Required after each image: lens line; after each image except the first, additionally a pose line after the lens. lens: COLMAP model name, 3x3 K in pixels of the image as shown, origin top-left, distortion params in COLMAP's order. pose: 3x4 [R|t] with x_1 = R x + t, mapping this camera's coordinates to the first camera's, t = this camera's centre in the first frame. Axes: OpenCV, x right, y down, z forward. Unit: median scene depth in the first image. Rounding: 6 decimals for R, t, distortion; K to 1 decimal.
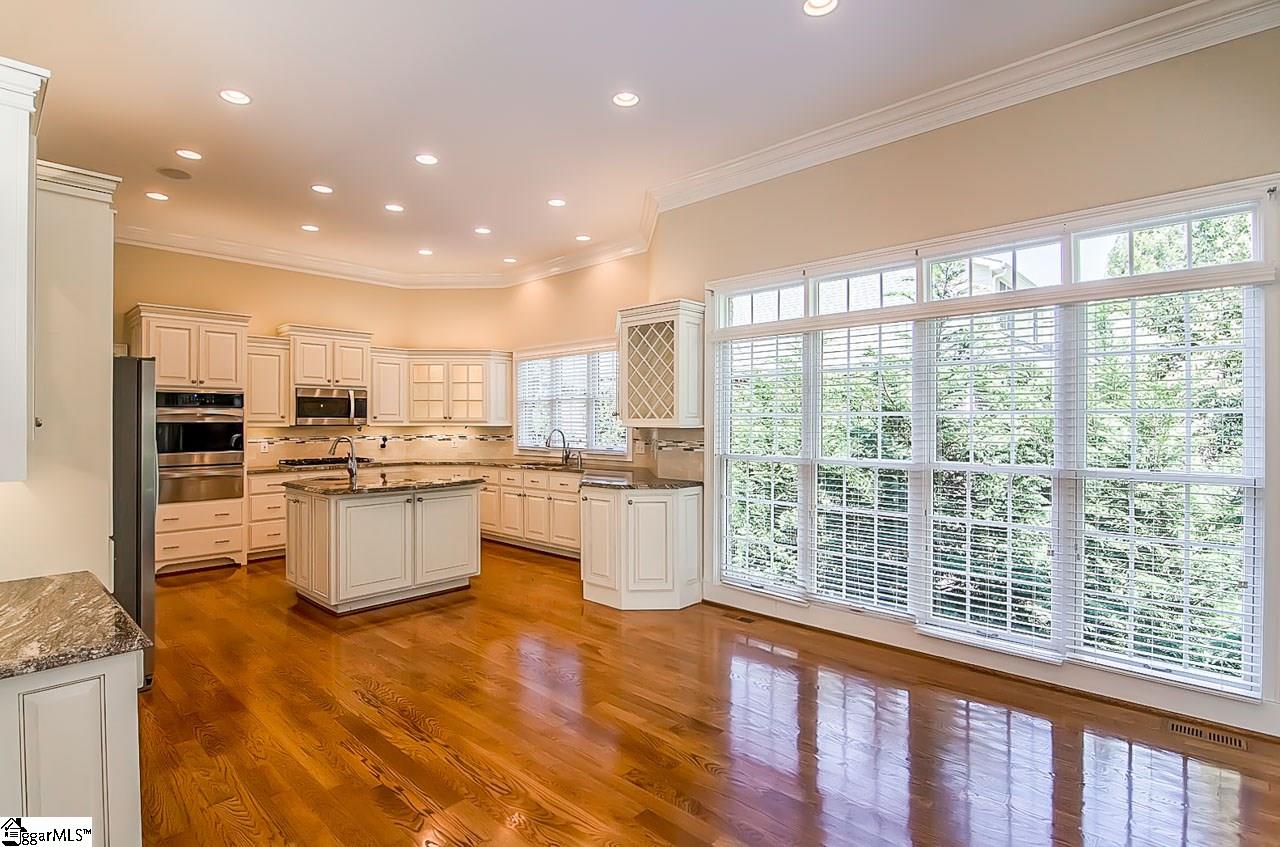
lens RADIAL K [[624.2, 0, 640.0], [0, 624.2, 423.5], [0, 0, 1]] dist [0.000048, -0.012518]
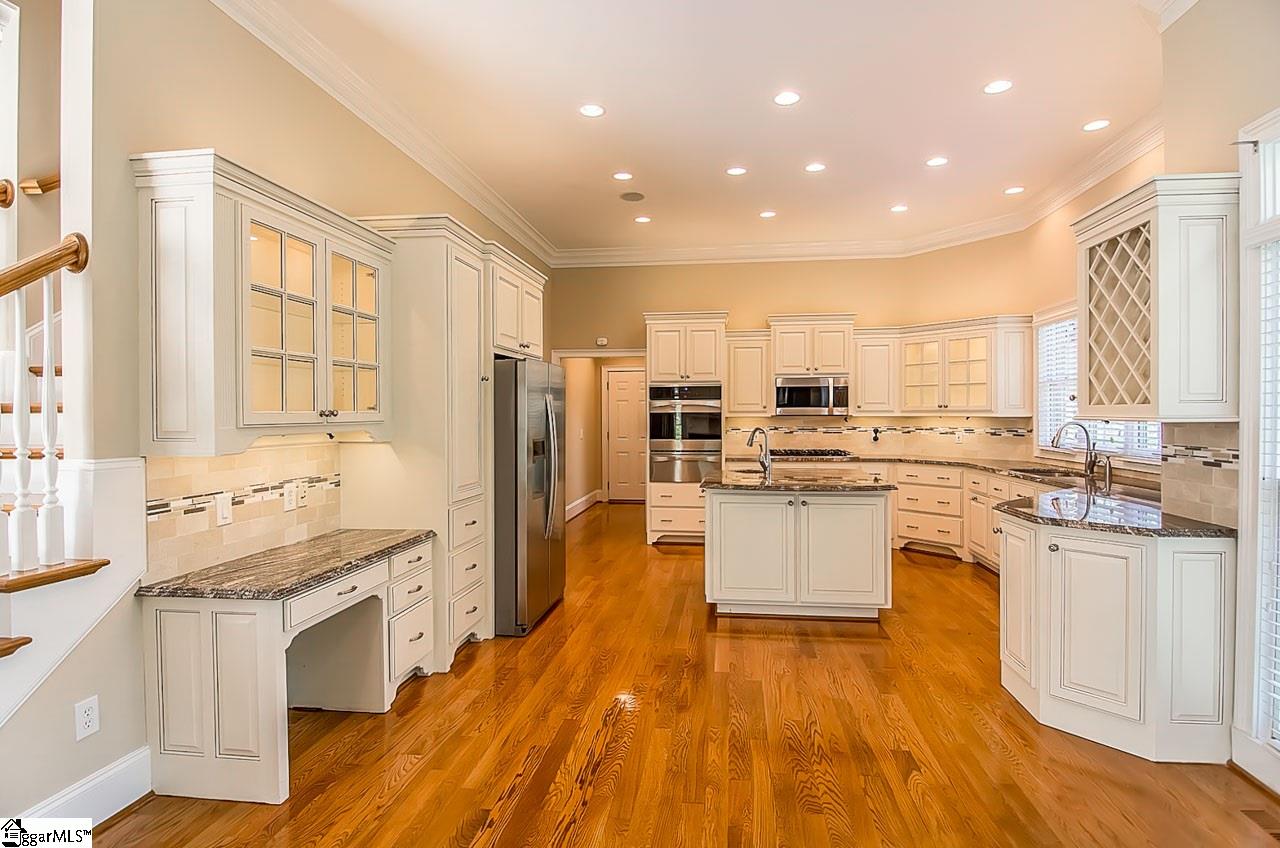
lens RADIAL K [[649.5, 0, 653.8], [0, 649.5, 420.6], [0, 0, 1]] dist [0.001353, -0.014533]
pose [[0.585292, 0.008296, -0.810780, 0.194997], [0.000871, 0.999941, 0.010861, -0.000233], [0.810822, -0.007063, 0.585250, 0.253754]]
